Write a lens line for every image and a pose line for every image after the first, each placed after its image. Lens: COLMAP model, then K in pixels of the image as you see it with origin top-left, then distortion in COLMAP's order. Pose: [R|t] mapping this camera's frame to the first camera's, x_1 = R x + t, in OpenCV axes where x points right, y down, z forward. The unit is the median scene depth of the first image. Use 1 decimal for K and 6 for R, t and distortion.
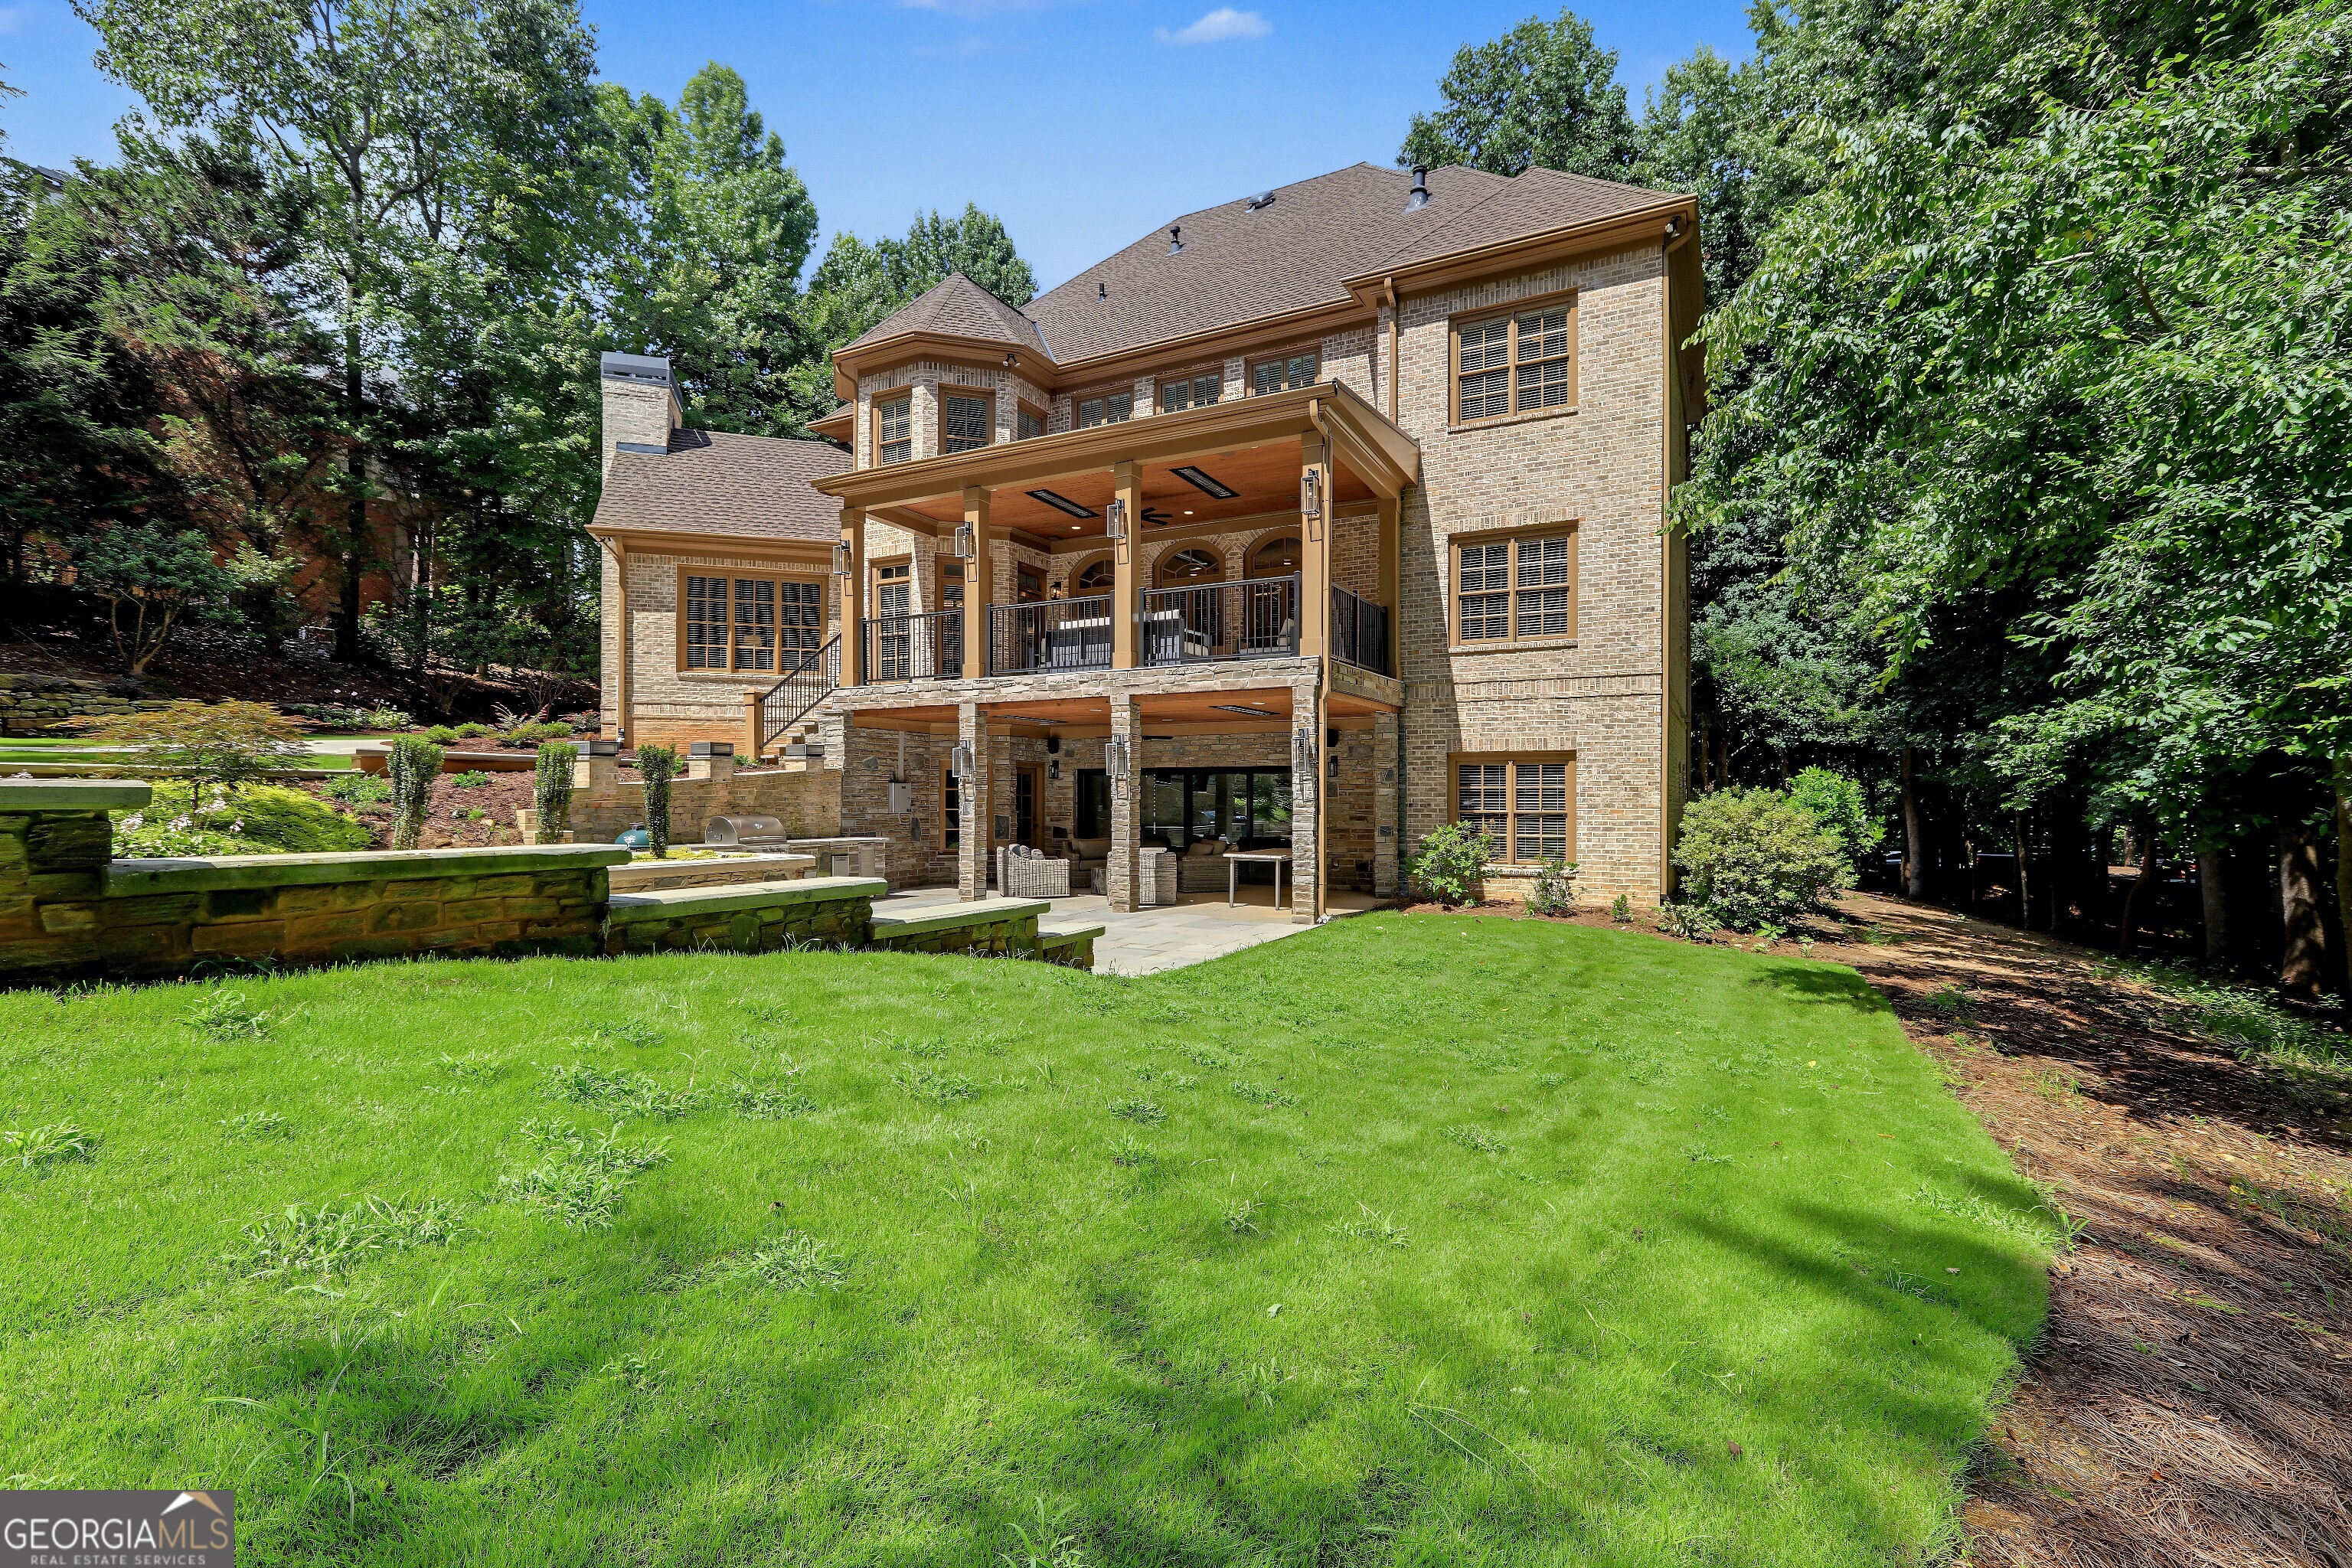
lens RADIAL K [[1067.2, 0, 1185.3], [0, 1067.2, 790.9], [0, 0, 1]] dist [0.001990, 0.000832]
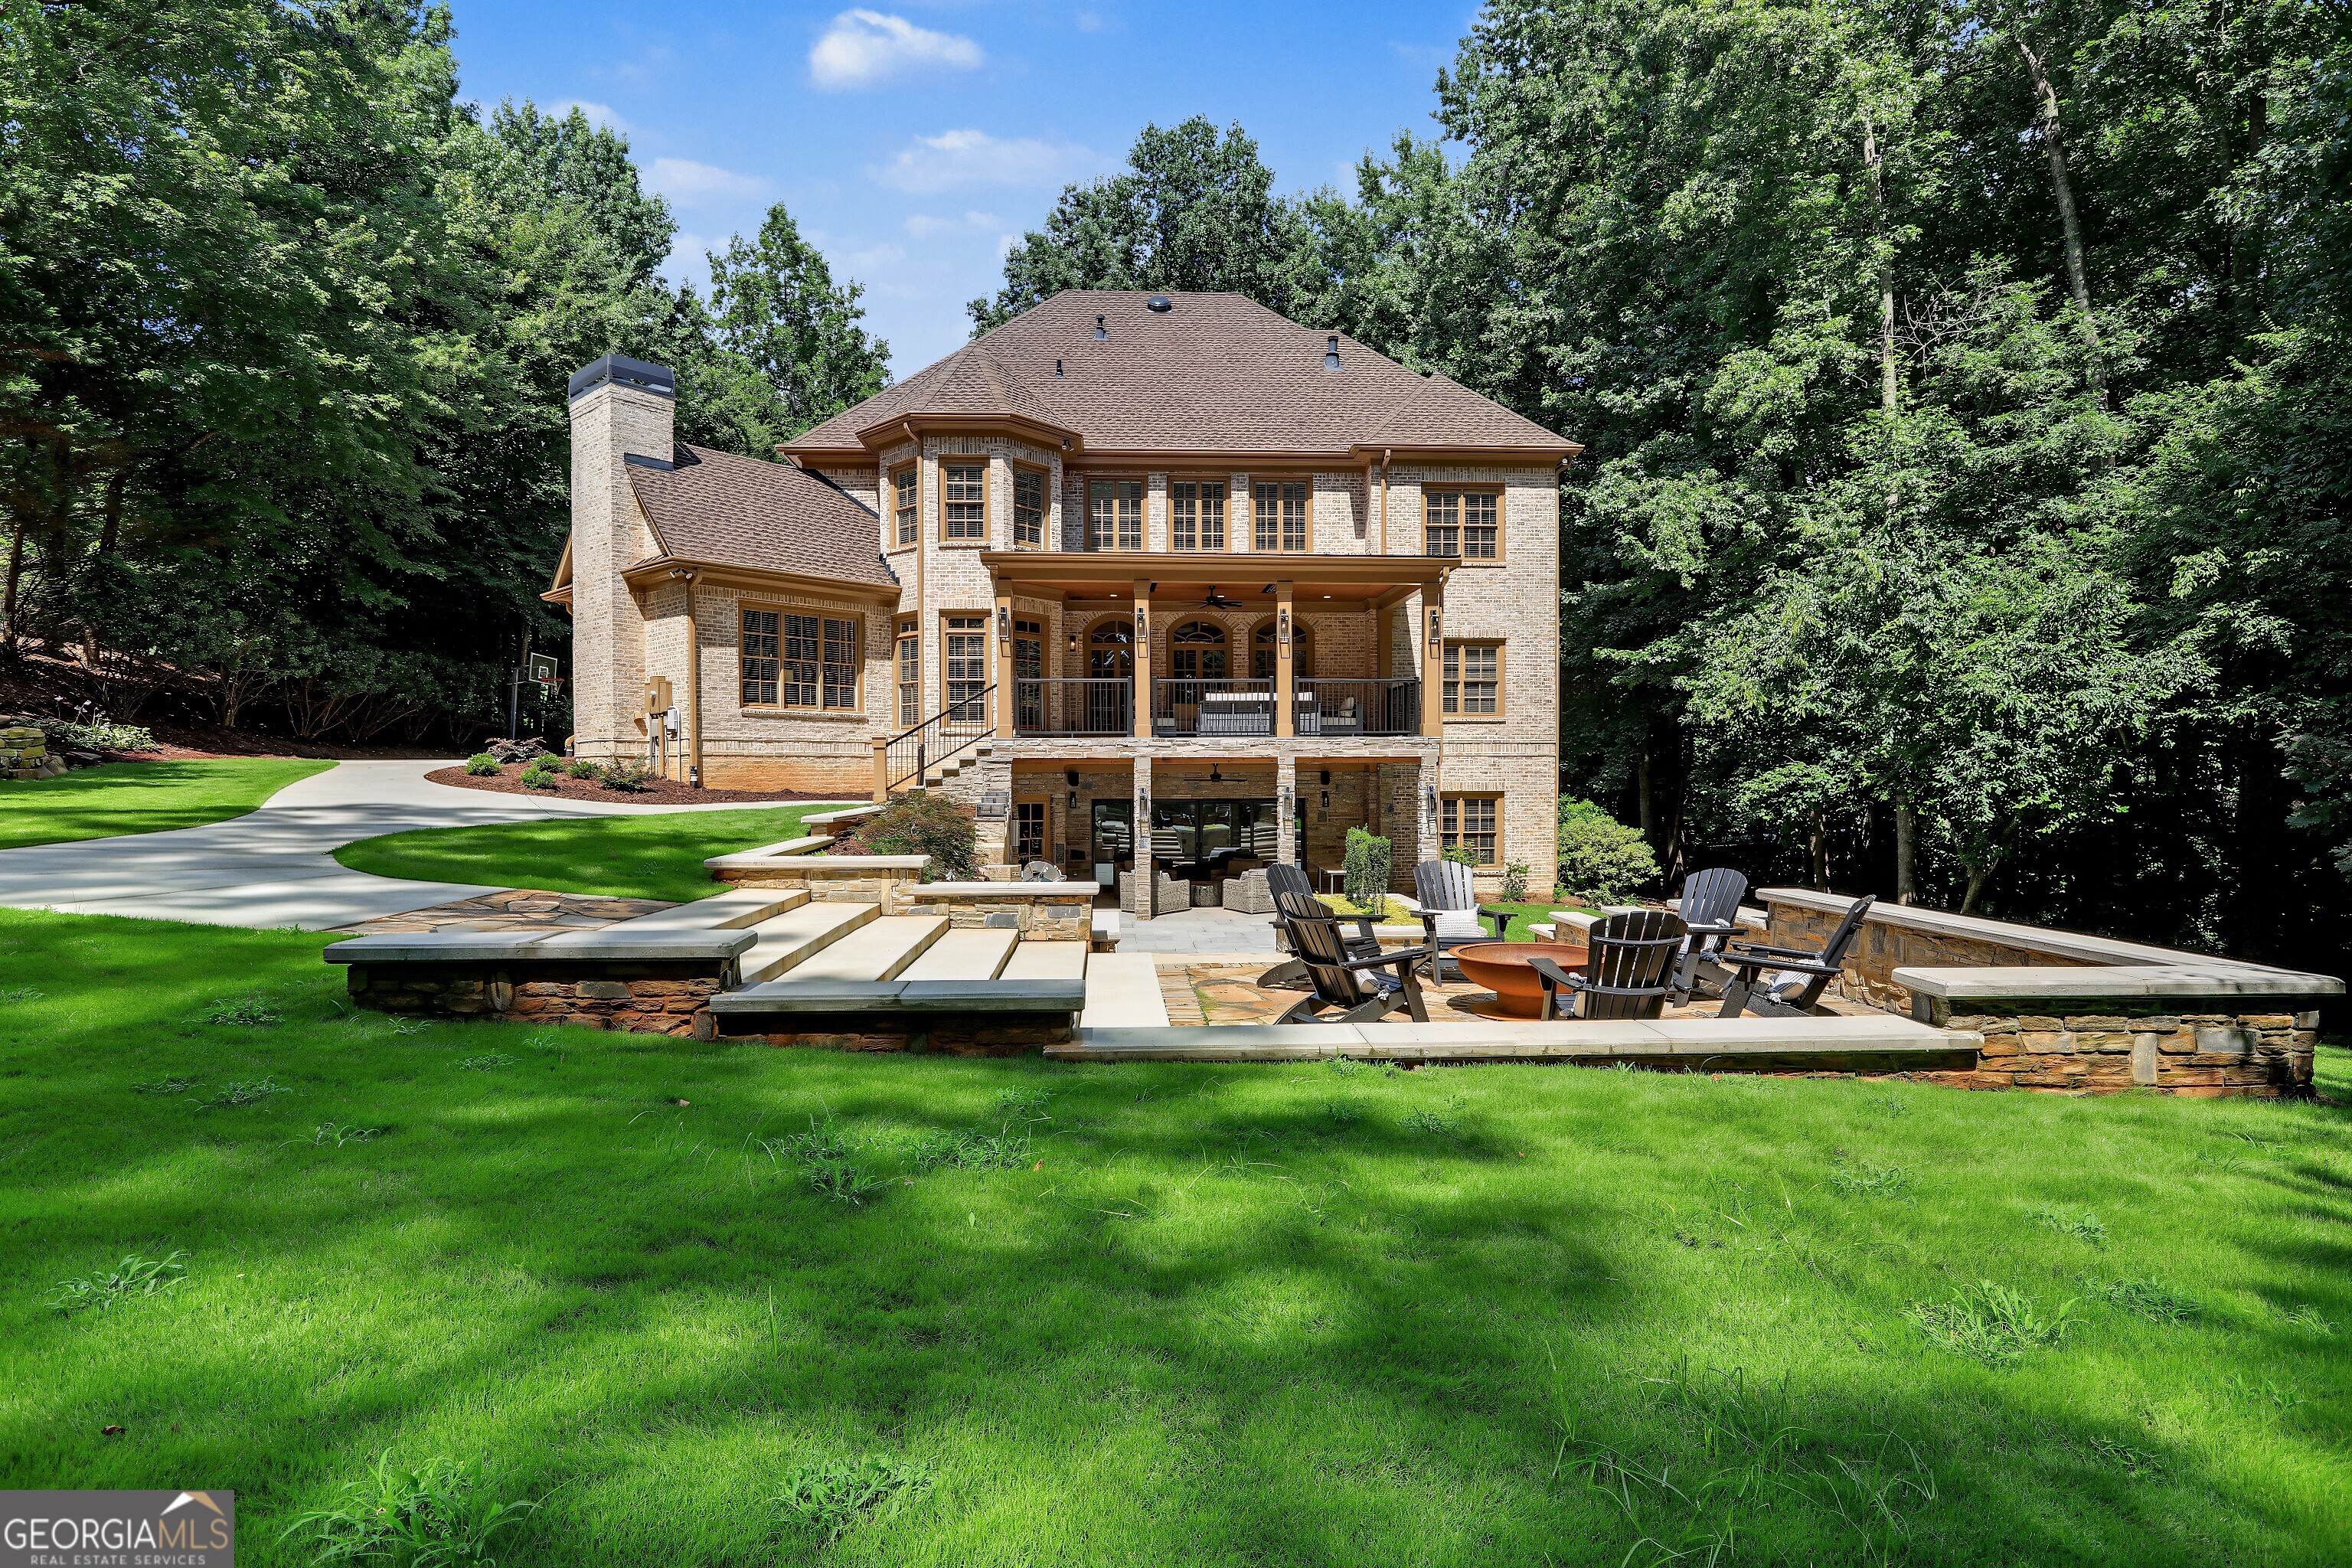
lens RADIAL K [[1175.0, 0, 1195.7], [0, 1175.0, 793.4], [0, 0, 1]] dist [-0.003926, 0.010127]
pose [[0.849056, -0.011856, 0.528169, -0.841652], [0.000596, 0.999769, 0.021484, -0.067490], [-0.528302, -0.017927, 0.848867, -0.173820]]
